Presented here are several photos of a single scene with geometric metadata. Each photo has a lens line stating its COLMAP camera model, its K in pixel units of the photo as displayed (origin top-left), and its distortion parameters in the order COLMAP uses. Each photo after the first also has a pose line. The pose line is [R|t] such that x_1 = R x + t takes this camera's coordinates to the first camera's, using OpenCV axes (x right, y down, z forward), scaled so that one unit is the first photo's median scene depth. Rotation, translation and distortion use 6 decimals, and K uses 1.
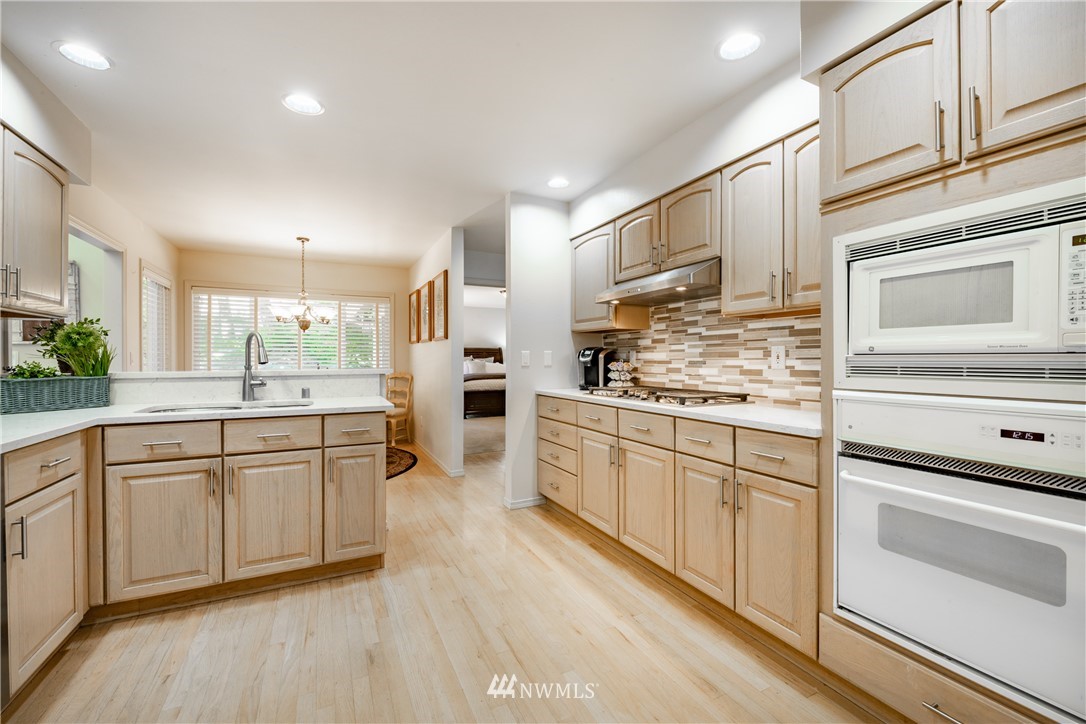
lens RADIAL K [[457.4, 0, 543.0], [0, 457.4, 362.0], [0, 0, 1]] dist [0.000332, -0.000024]
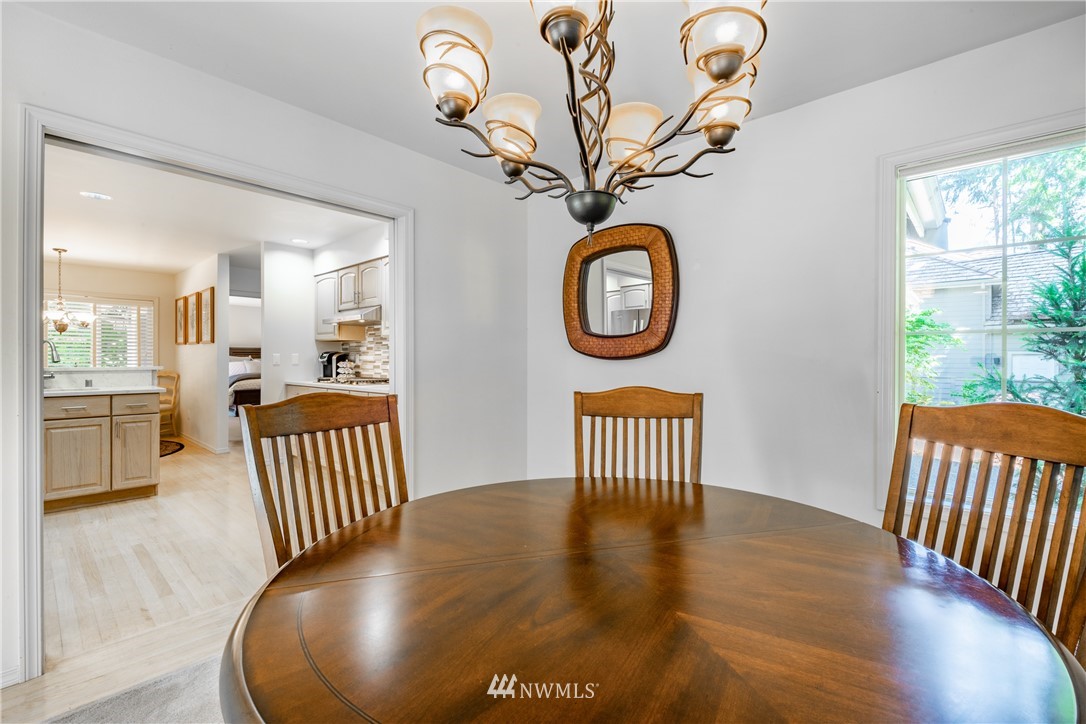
lens RADIAL K [[470.9, 0, 543.0], [0, 470.9, 362.0], [0, 0, 1]] dist [-0.002011, -0.000974]
pose [[0.927574, 0.001464, 0.373637, 0.185402], [-0.001465, 0.999999, -0.000282, 0.000569], [-0.373637, -0.000285, 0.927575, -0.670465]]
